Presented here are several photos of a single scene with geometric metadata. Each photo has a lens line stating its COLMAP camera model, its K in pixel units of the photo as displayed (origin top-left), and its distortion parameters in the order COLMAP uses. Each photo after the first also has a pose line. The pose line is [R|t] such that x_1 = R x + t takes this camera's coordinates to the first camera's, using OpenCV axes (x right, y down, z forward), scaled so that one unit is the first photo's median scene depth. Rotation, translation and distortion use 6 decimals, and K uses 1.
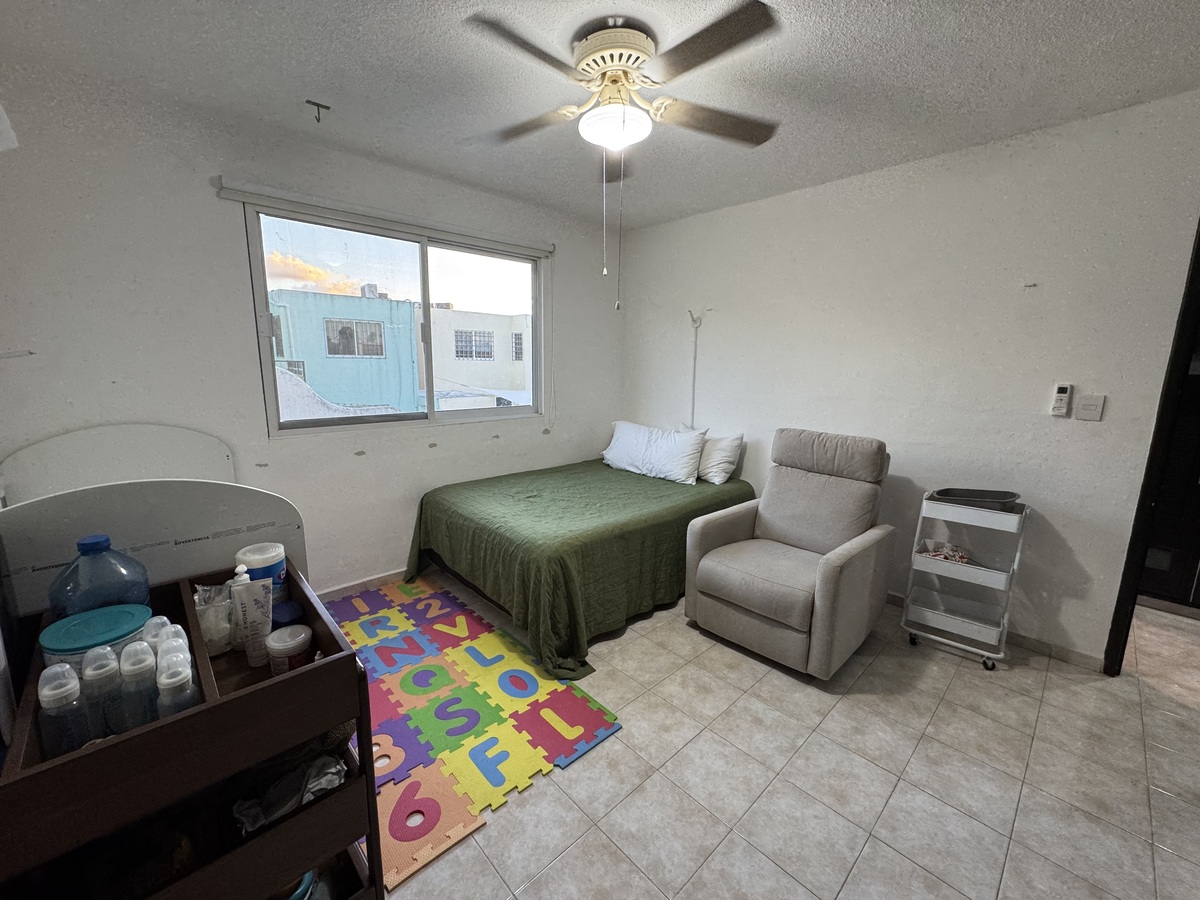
lens RADIAL K [[482.3, 0, 604.4], [0, 482.3, 445.8], [0, 0, 1]] dist [0.012122, 0.000047]
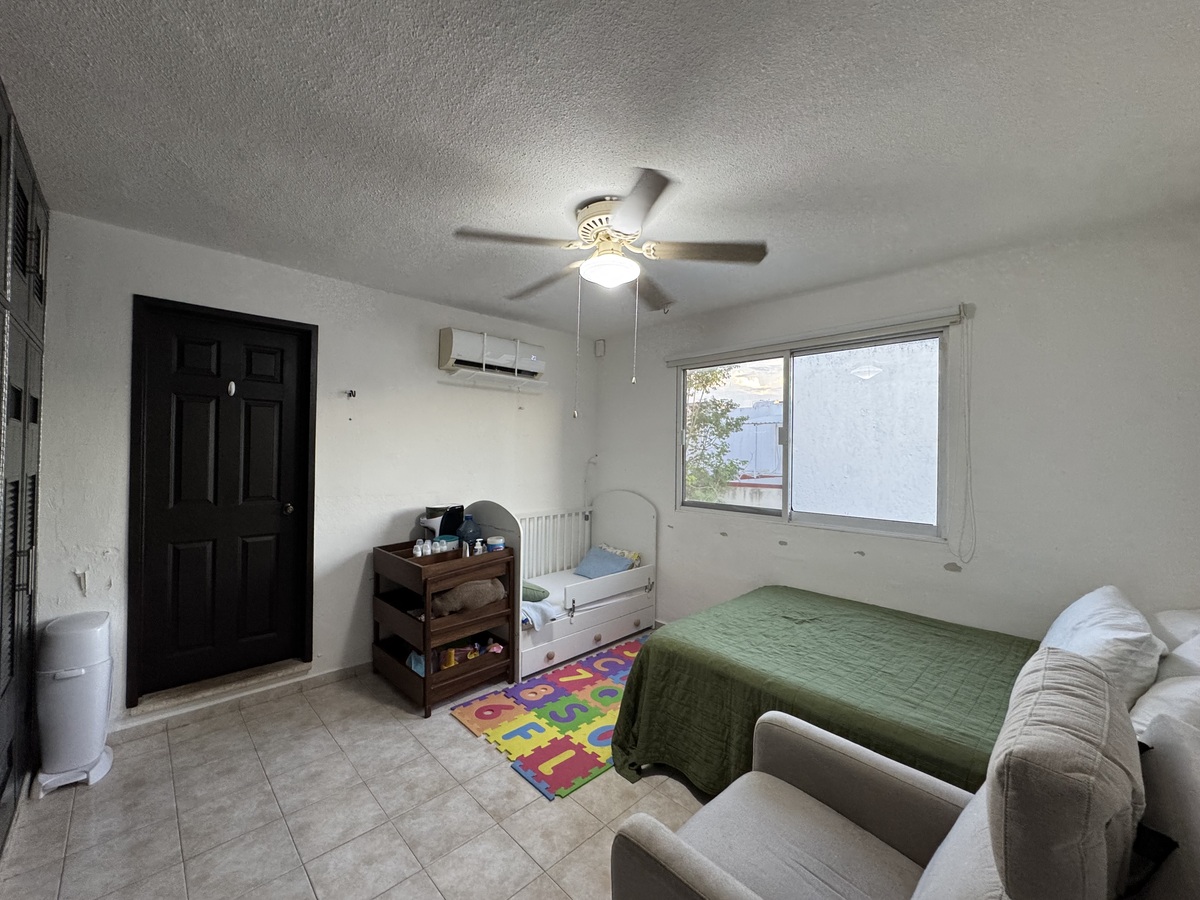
lens RADIAL K [[480.8, 0, 600.0], [0, 480.8, 450.0], [0, 0, 1]] dist [-0.001459, 0.000096]
pose [[0.020645, -0.017333, -0.999637, 1.090575], [-0.190534, 0.981457, -0.020953, -0.164814], [0.981464, 0.190897, 0.016960, 0.936617]]
